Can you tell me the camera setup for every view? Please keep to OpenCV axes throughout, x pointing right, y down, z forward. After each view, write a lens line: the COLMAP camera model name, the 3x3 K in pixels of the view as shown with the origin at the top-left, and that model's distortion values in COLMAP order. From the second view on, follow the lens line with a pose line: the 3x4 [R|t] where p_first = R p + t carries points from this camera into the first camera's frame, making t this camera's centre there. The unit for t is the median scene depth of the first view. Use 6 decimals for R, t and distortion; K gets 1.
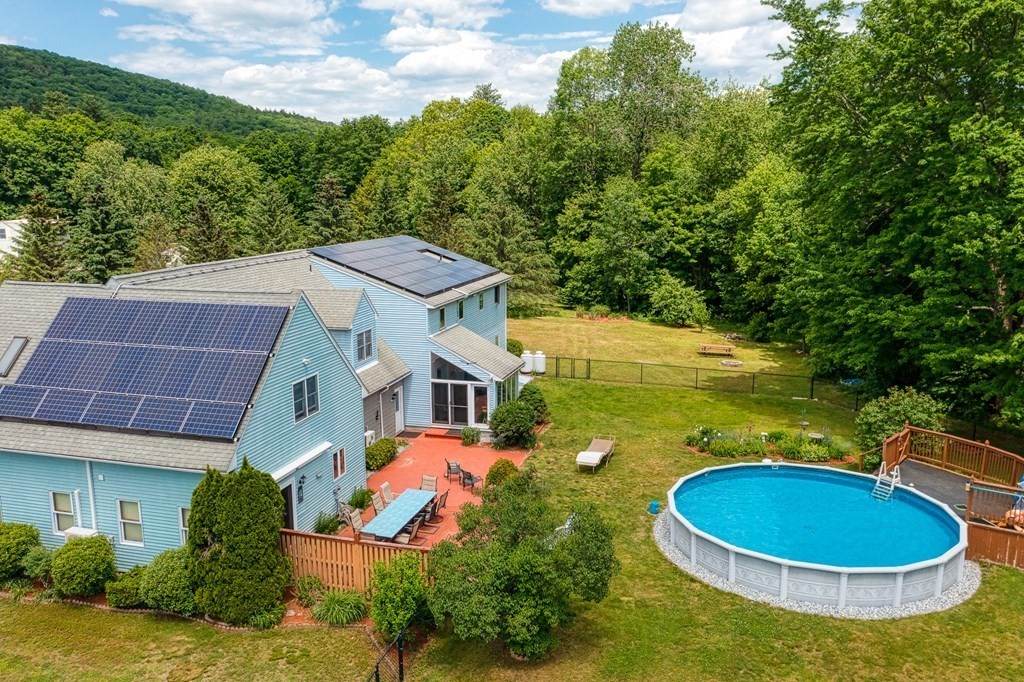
lens RADIAL K [[811.1, 0, 512.0], [0, 811.1, 341.0], [0, 0, 1]] dist [-0.009276, 0.001374]
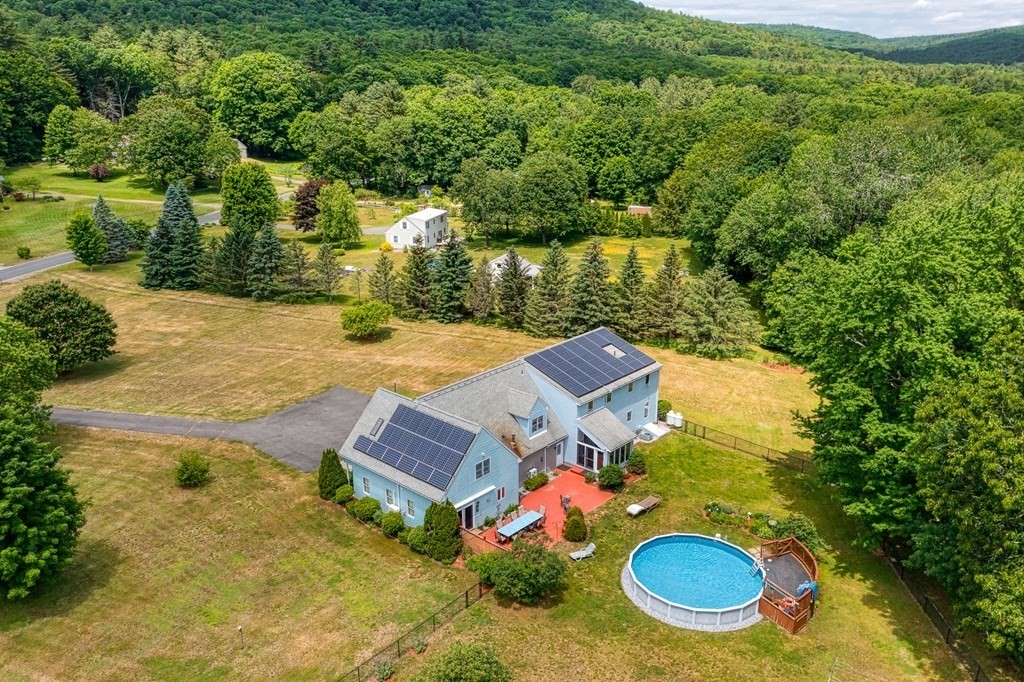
lens RADIAL K [[811.1, 0, 512.0], [0, 811.1, 341.0], [0, 0, 1]] dist [-0.009276, 0.001374]
pose [[0.898314, 0.137534, -0.417272, 0.504979], [-0.083054, 0.985775, 0.146114, -0.435746], [0.431432, -0.096600, 0.896959, -0.686707]]
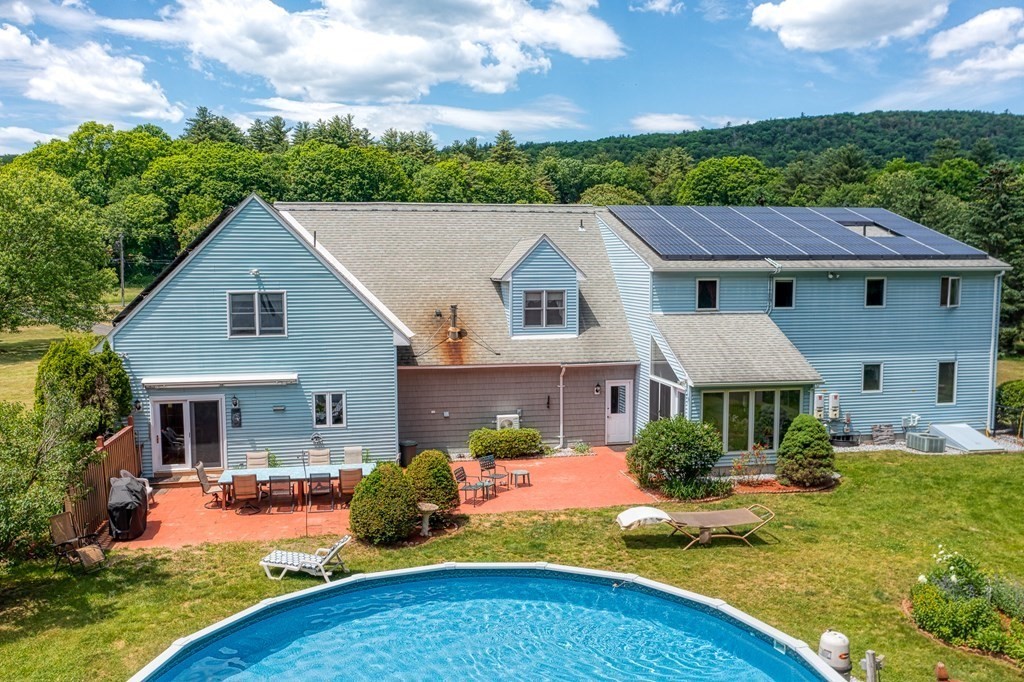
lens RADIAL K [[817.8, 0, 512.0], [0, 817.8, 341.0], [0, 0, 1]] dist [0.013156, 0.002284]
pose [[0.453602, 0.084007, -0.887236, 0.472725], [-0.161942, 0.986743, 0.010636, 0.030572], [0.876367, 0.138856, 0.461193, 0.575459]]
